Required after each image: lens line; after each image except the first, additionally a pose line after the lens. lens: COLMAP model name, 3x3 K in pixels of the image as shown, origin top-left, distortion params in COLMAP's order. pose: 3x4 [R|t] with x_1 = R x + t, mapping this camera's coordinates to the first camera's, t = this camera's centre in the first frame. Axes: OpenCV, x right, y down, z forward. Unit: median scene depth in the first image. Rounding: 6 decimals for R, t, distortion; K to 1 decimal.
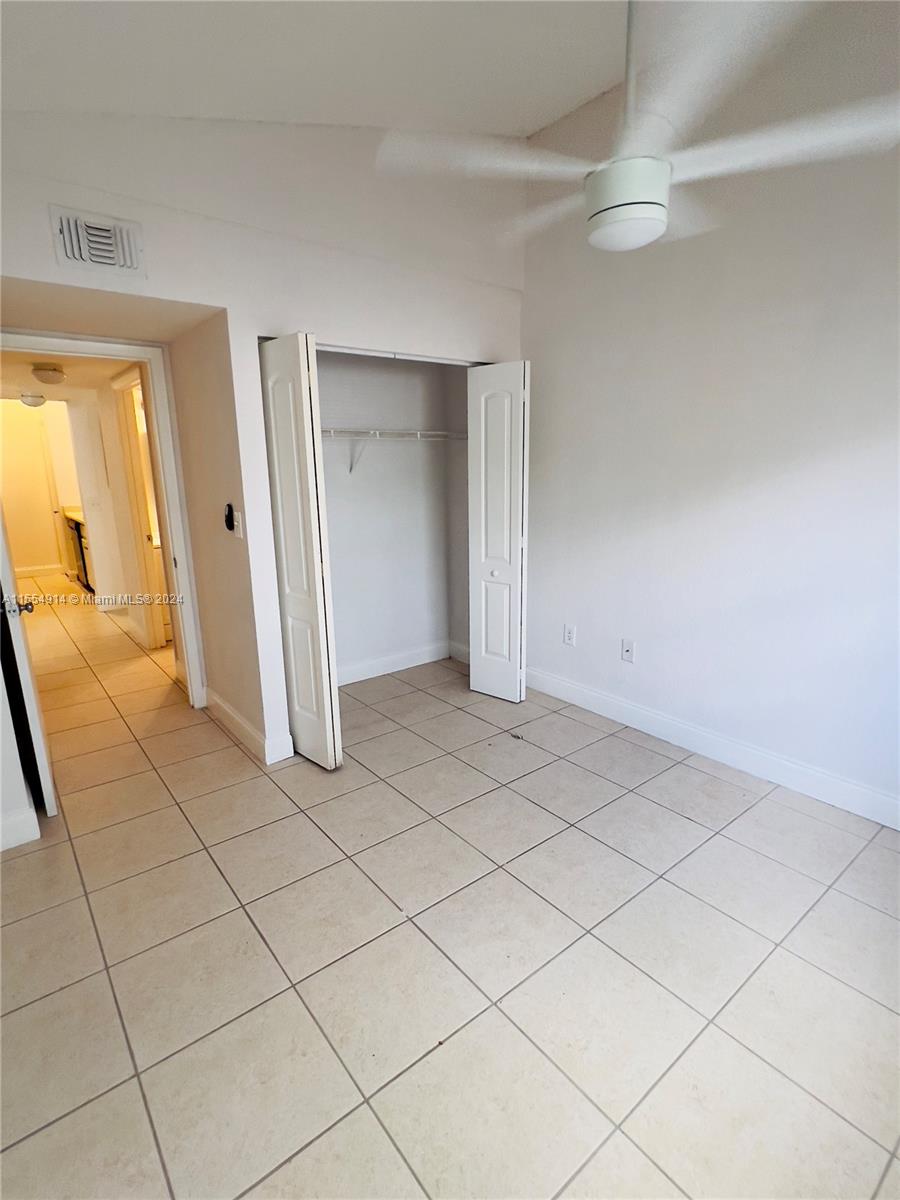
lens RADIAL K [[591.2, 0, 450.0], [0, 591.2, 600.0], [0, 0, 1]] dist [-0.005364, -0.000786]
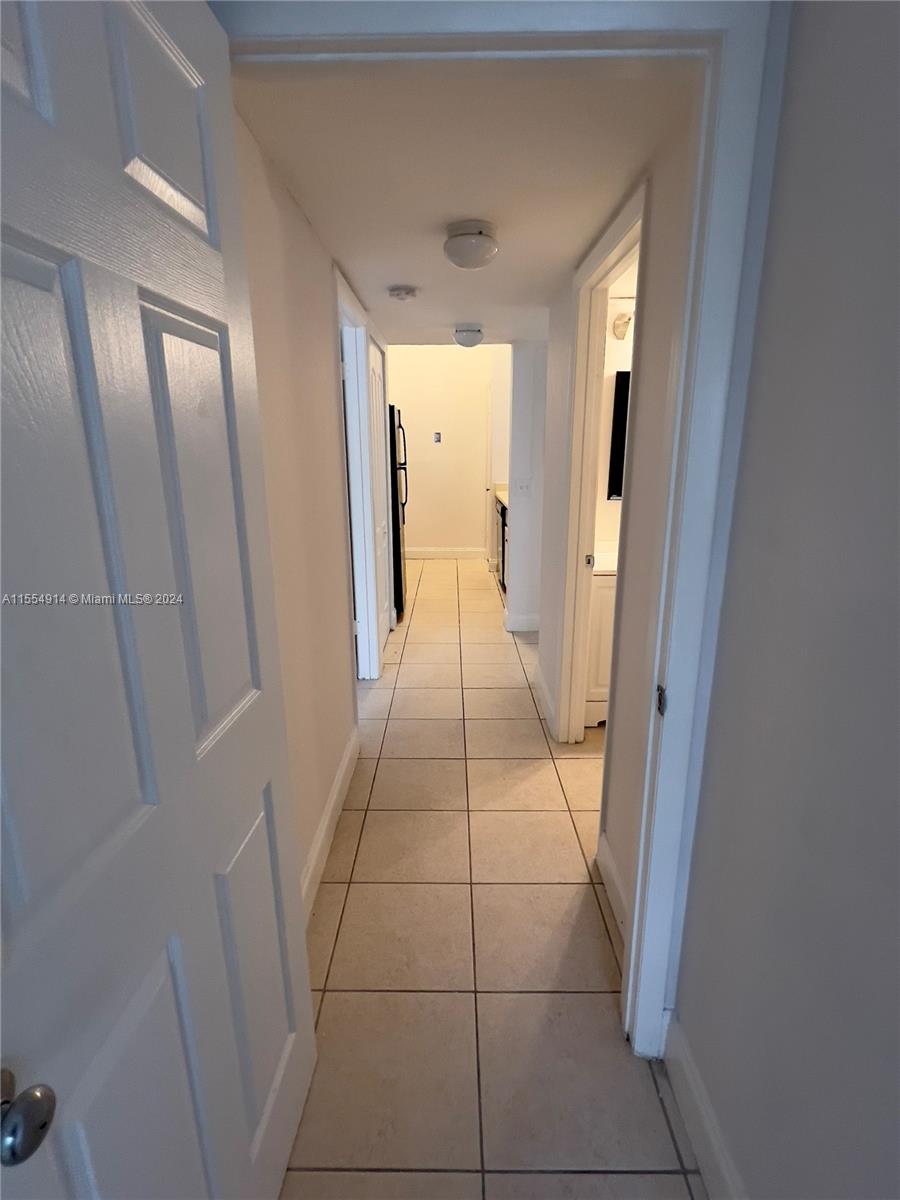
lens RADIAL K [[591.2, 0, 450.0], [0, 591.2, 600.0], [0, 0, 1]] dist [-0.005364, -0.000786]
pose [[0.776507, 0.172721, -0.605973, -0.243603], [-0.148499, 0.984772, 0.090401, -0.091315], [0.612360, 0.019789, 0.790332, 0.435841]]
